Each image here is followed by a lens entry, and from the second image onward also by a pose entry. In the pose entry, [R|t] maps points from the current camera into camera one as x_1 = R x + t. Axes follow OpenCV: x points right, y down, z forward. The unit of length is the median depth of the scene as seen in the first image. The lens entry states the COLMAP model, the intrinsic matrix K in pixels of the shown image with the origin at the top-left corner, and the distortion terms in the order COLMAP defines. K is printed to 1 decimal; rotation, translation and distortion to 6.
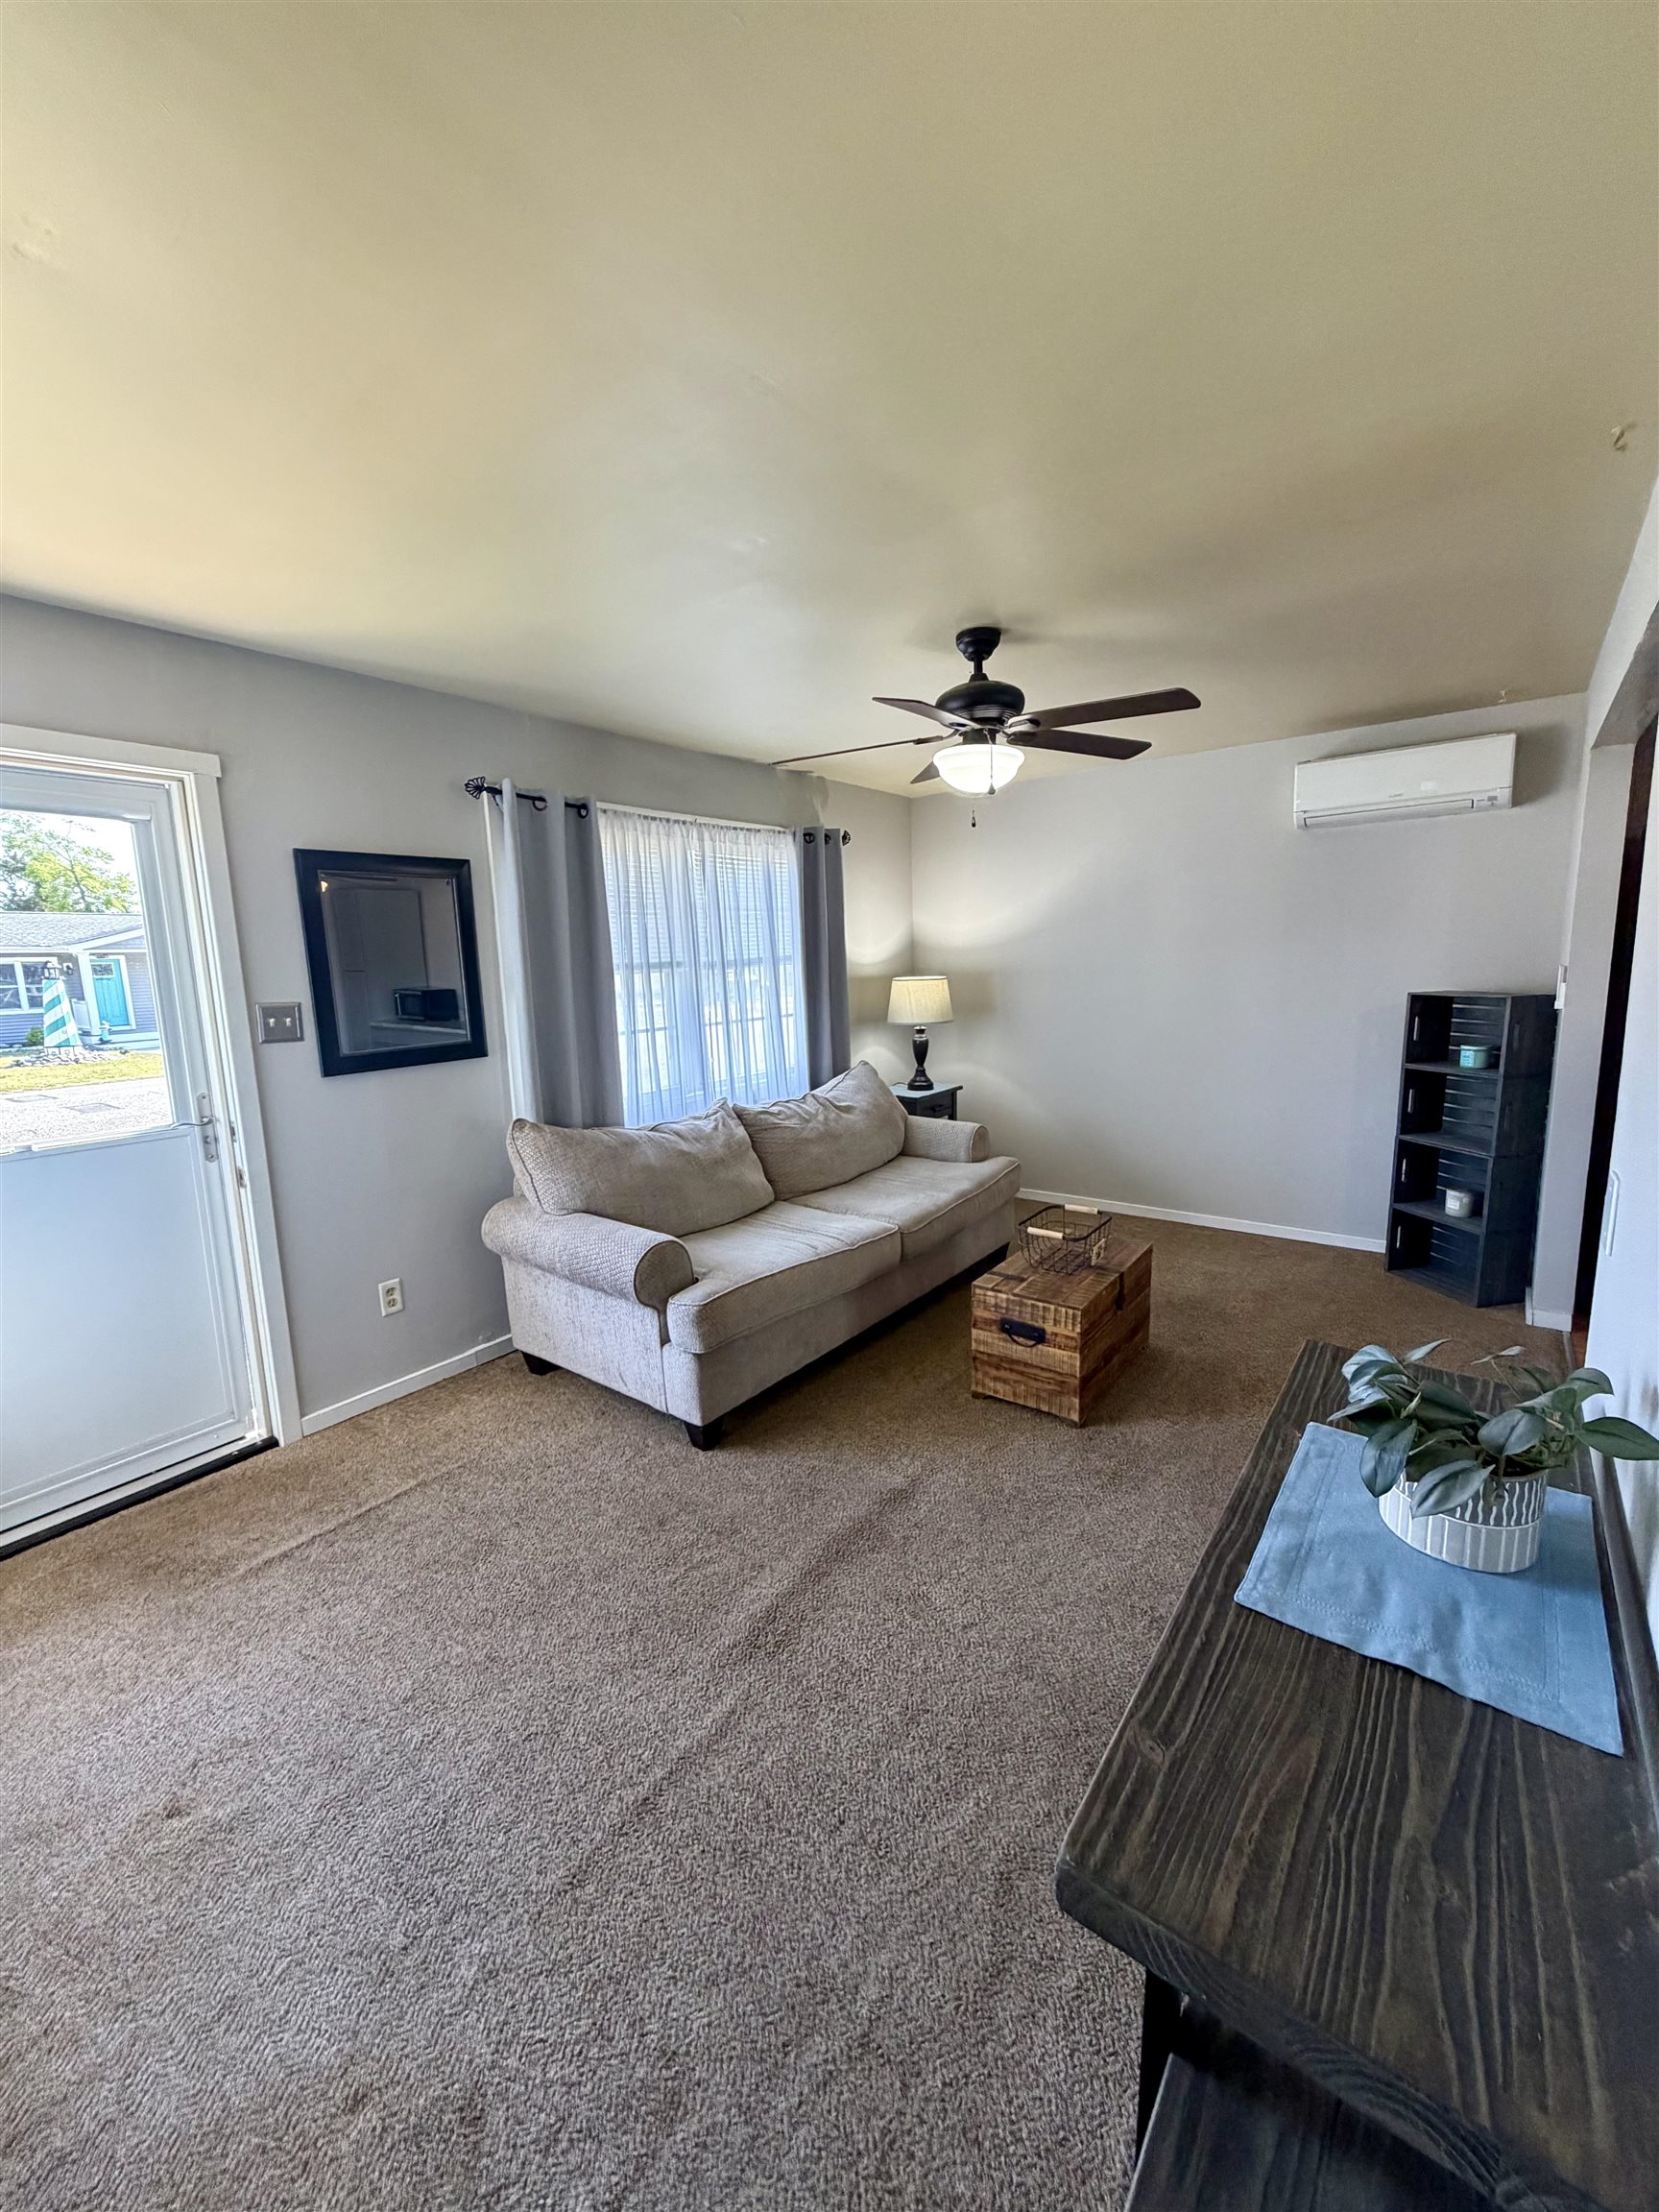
lens RADIAL K [[872.8, 0, 824.0], [0, 872.8, 1095.7], [0, 0, 1]] dist [-0.001207, 0.000058]
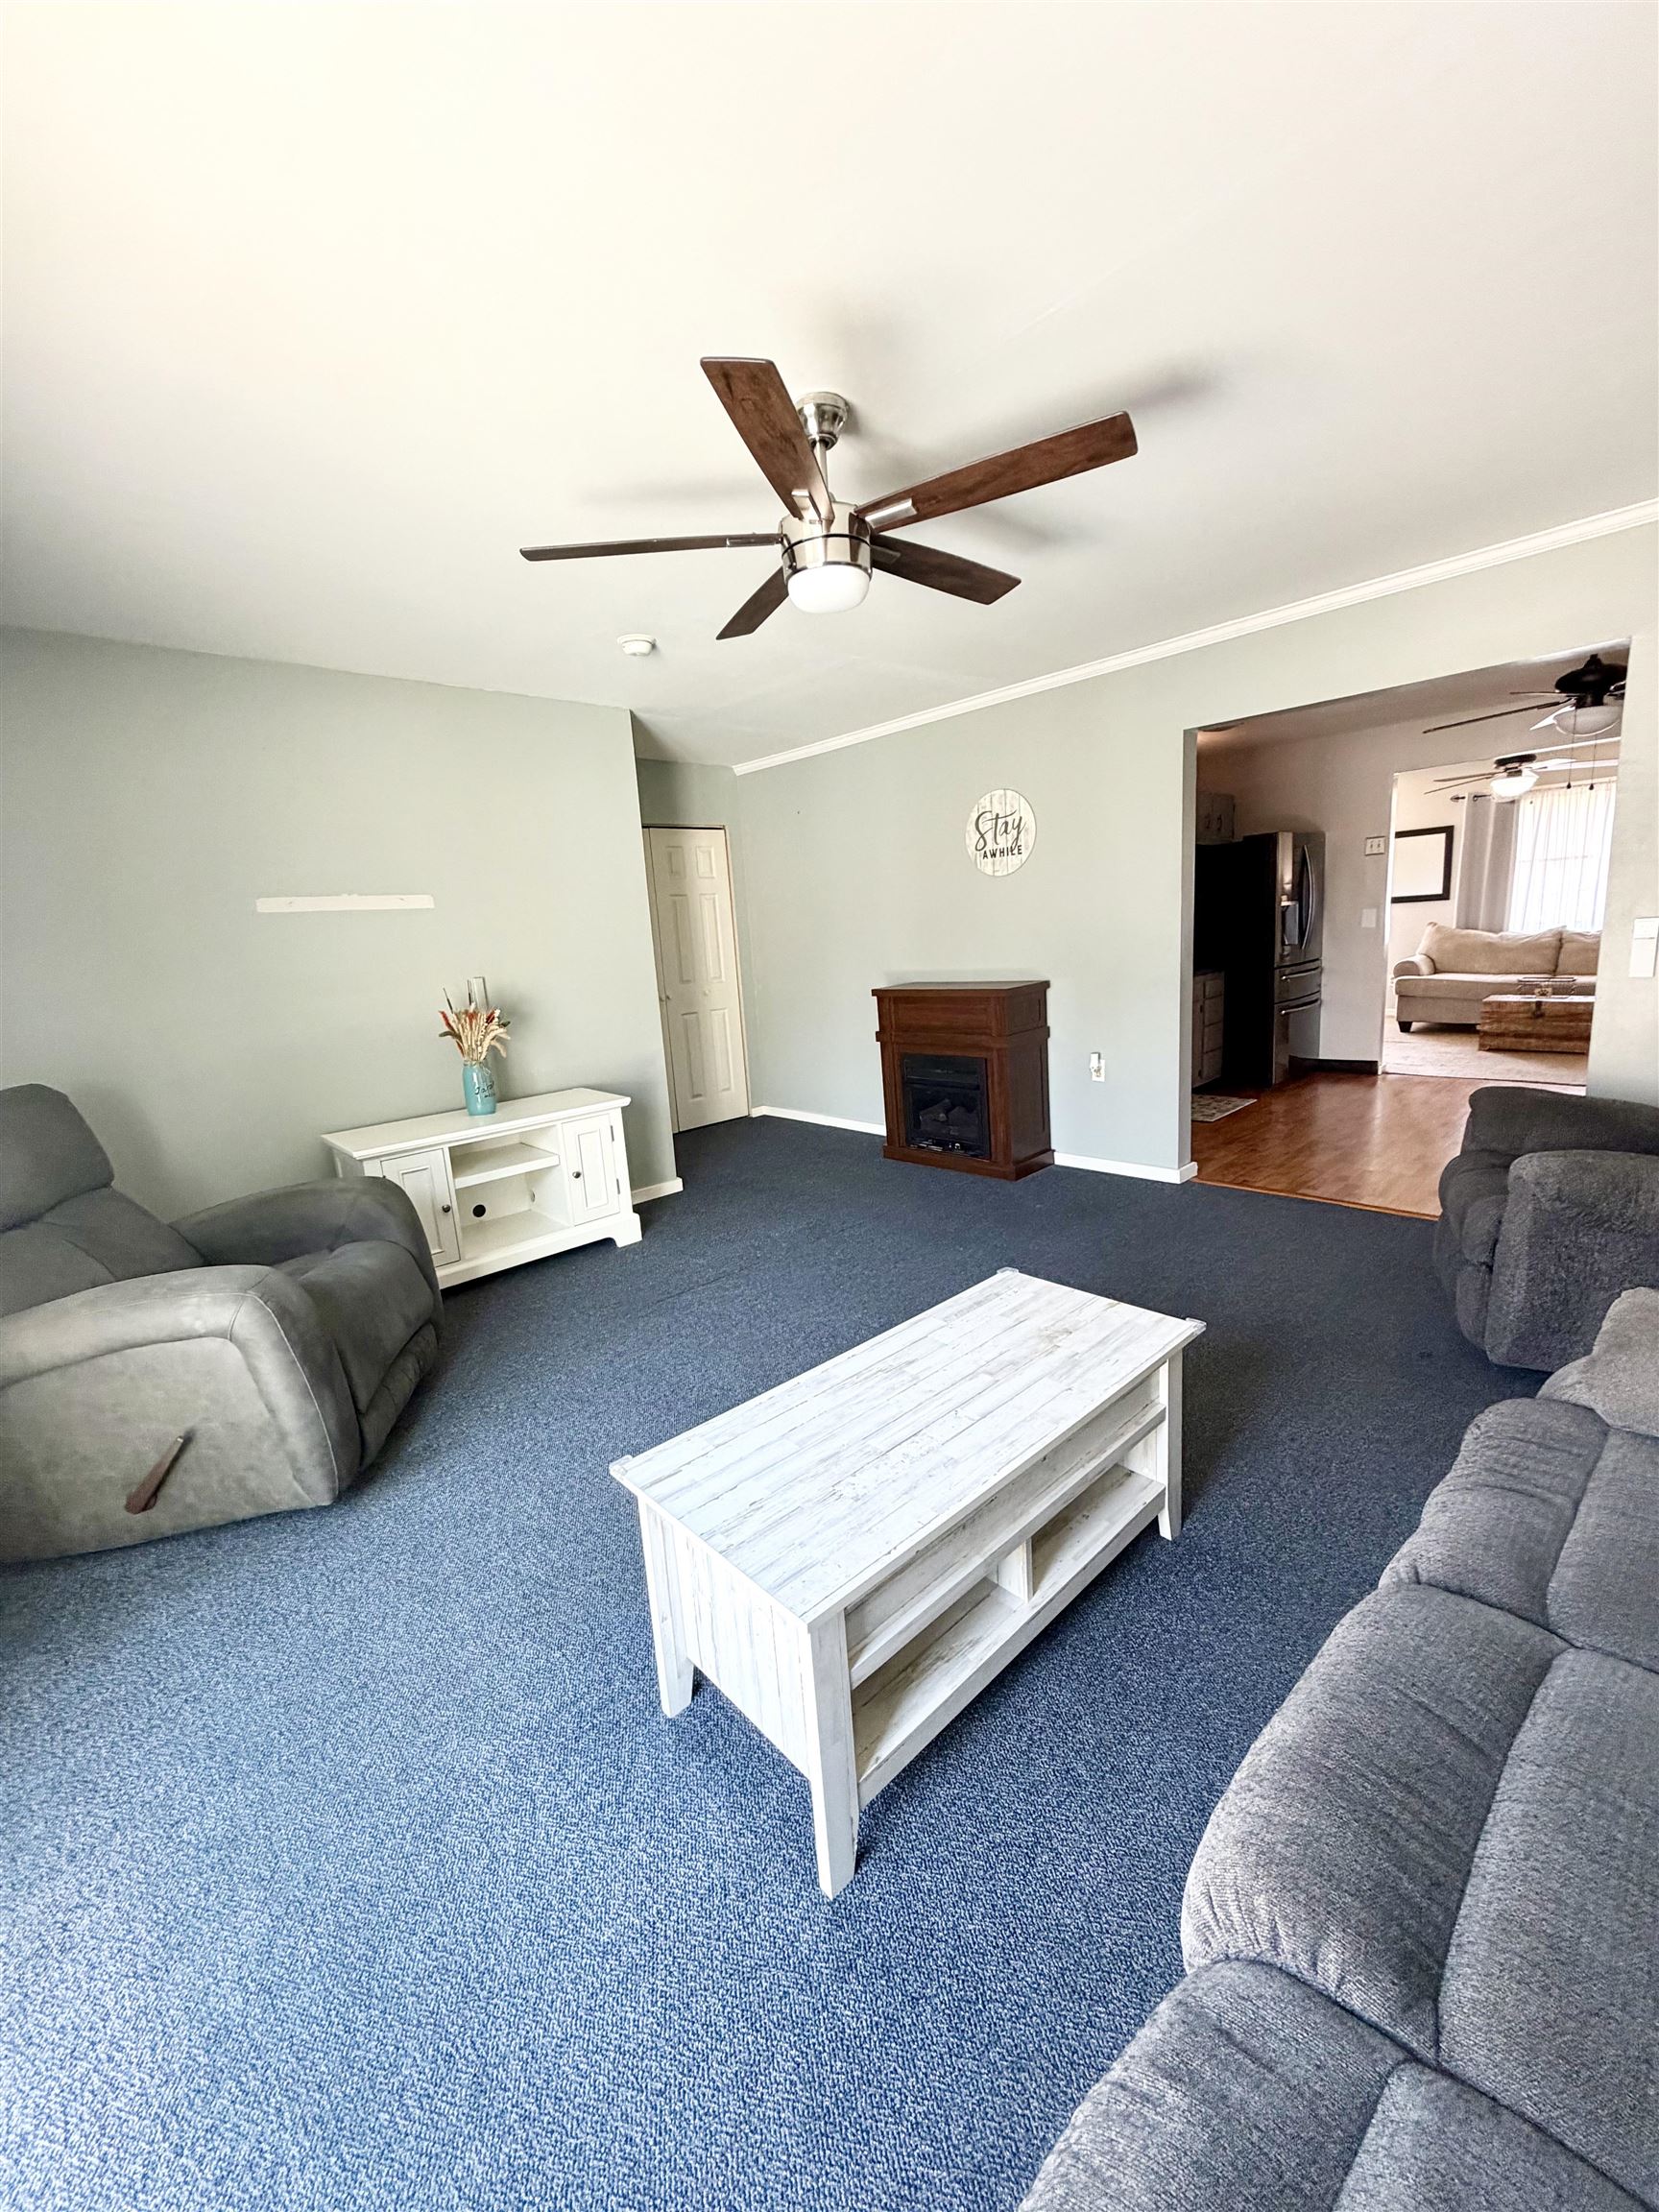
lens RADIAL K [[872.8, 0, 824.0], [0, 872.8, 1095.7], [0, 0, 1]] dist [-0.001207, 0.000058]
pose [[-0.151888, 0.233322, -0.960464, 2.249856], [-0.082742, 0.965326, 0.247588, 0.026573], [0.984928, 0.117077, -0.127316, -0.406404]]
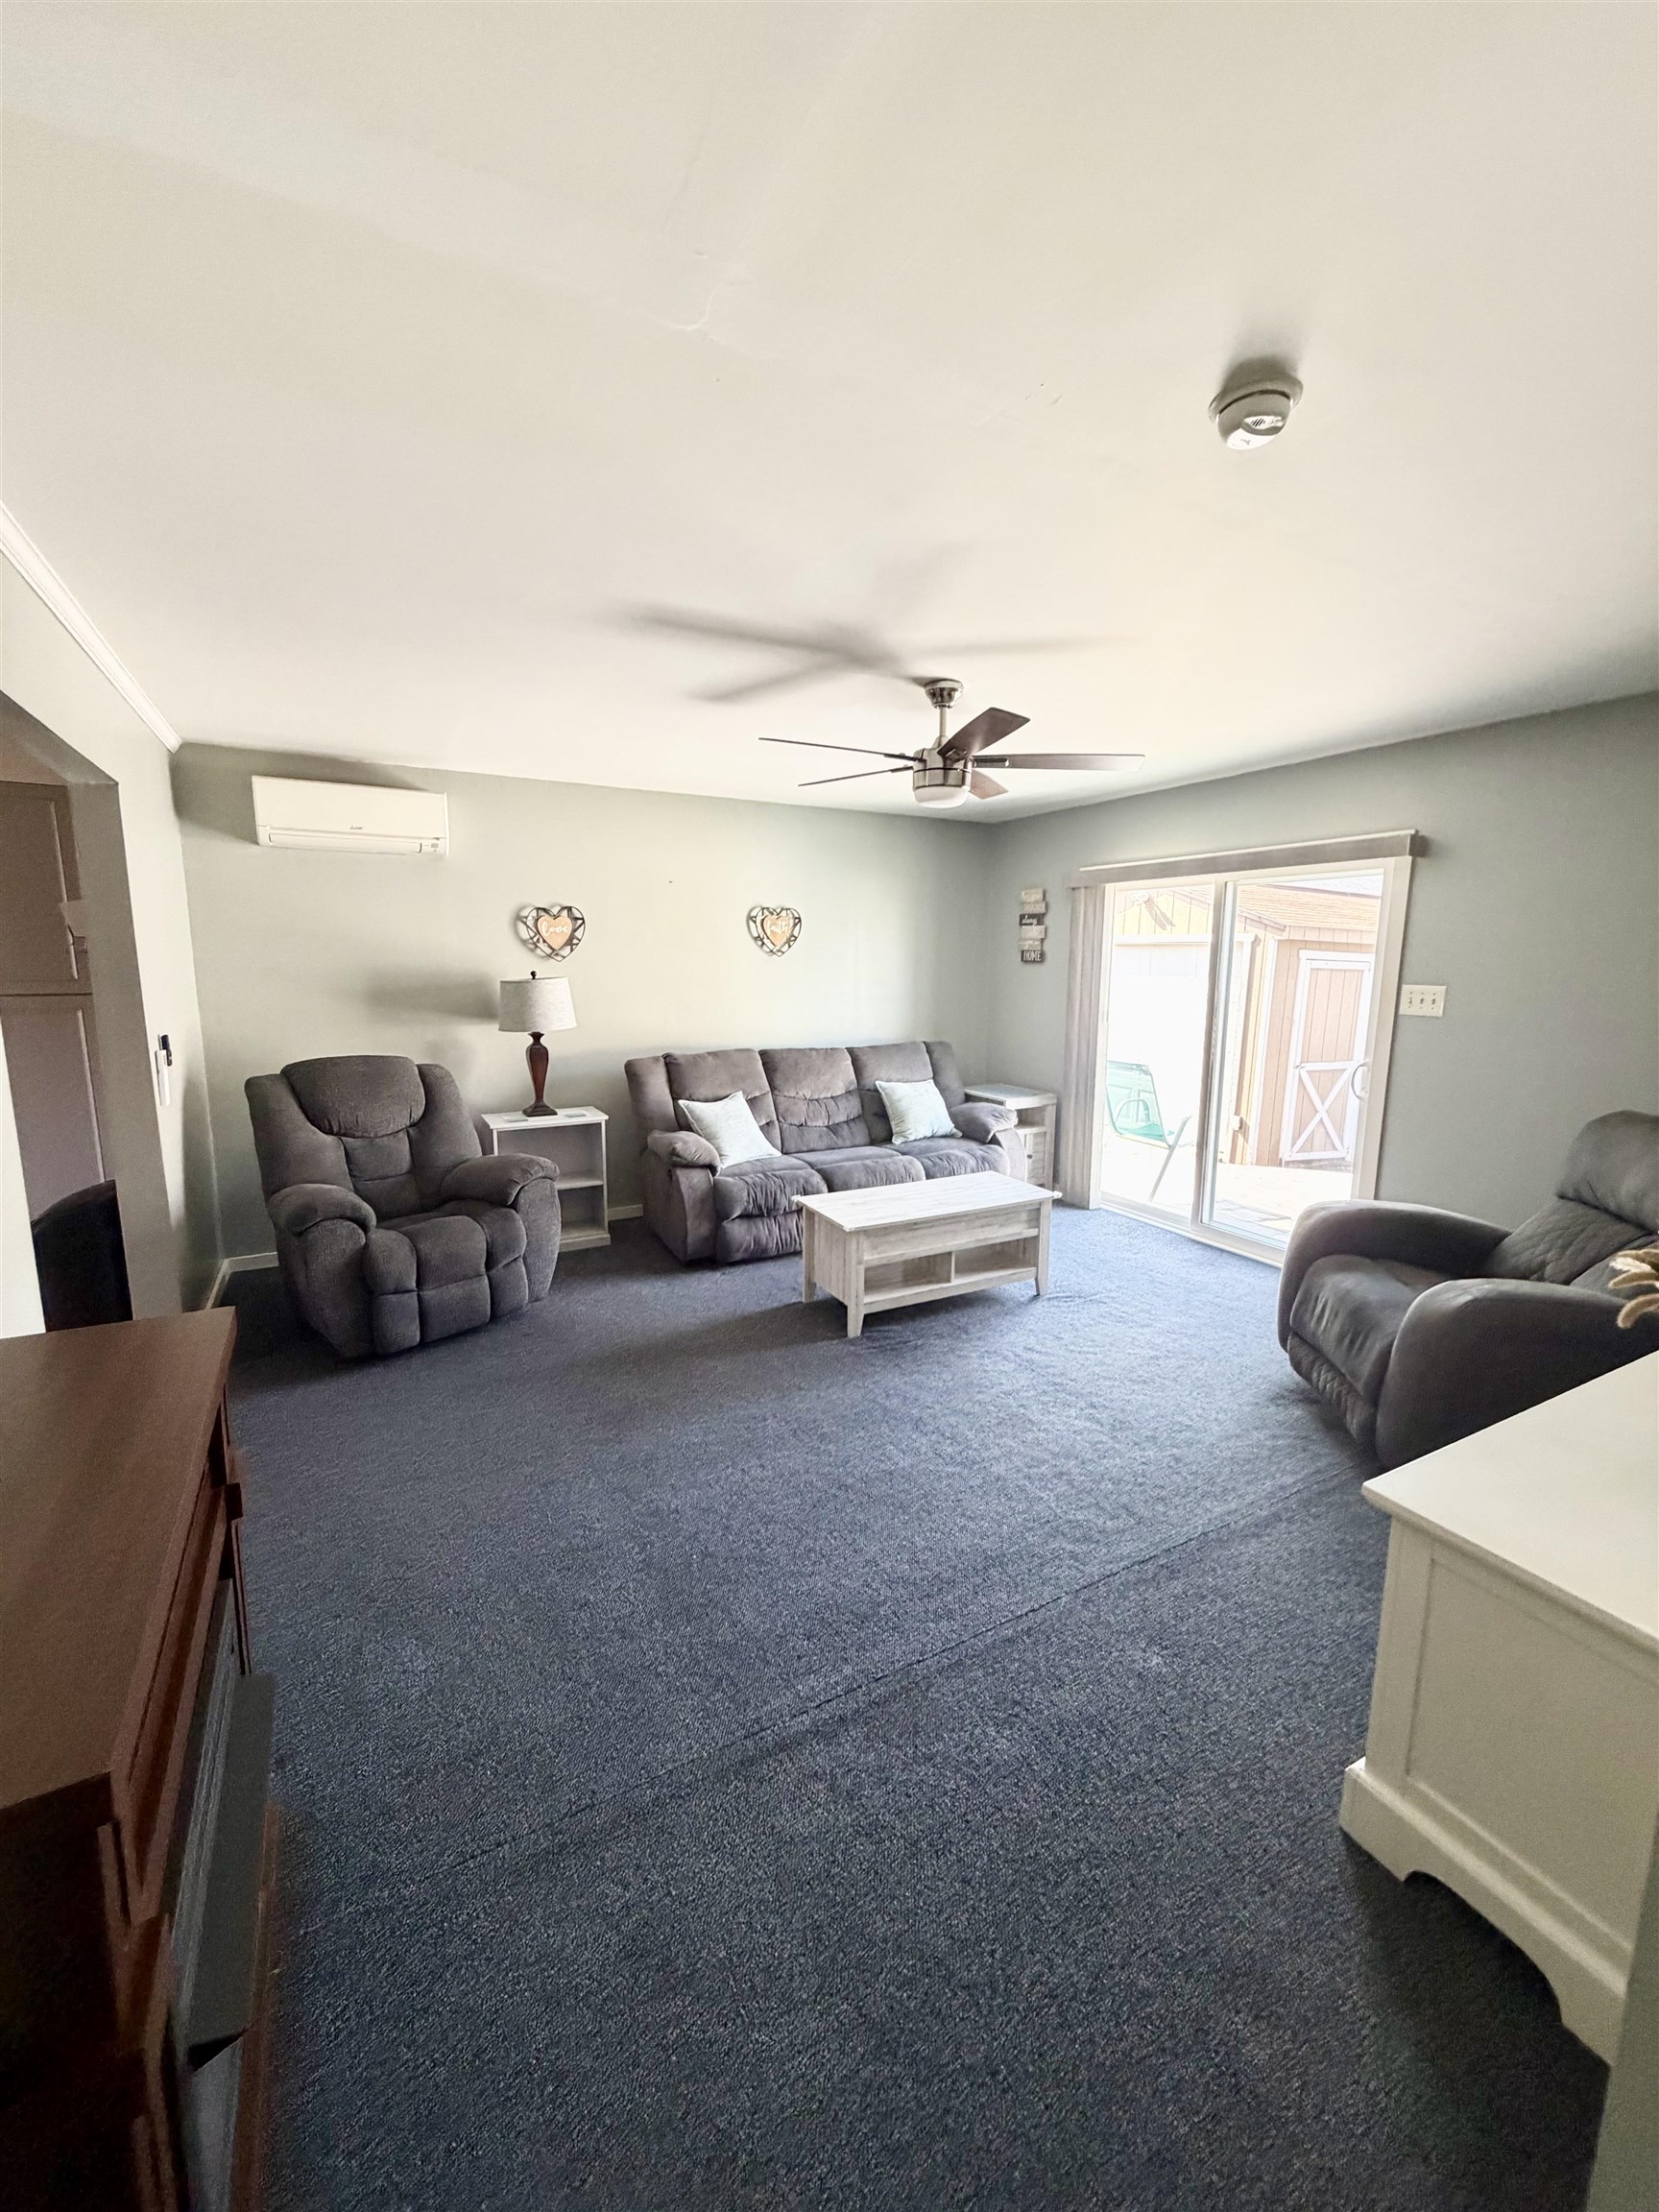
lens RADIAL K [[880.7, 0, 828.0], [0, 880.7, 1099.4], [0, 0, 1]] dist [-0.000116, 0.000504]
pose [[0.398815, -0.111300, 0.910252, 0.858717], [0.122241, 0.990201, 0.067517, 0.074282], [-0.908848, 0.084344, 0.408512, -0.718025]]
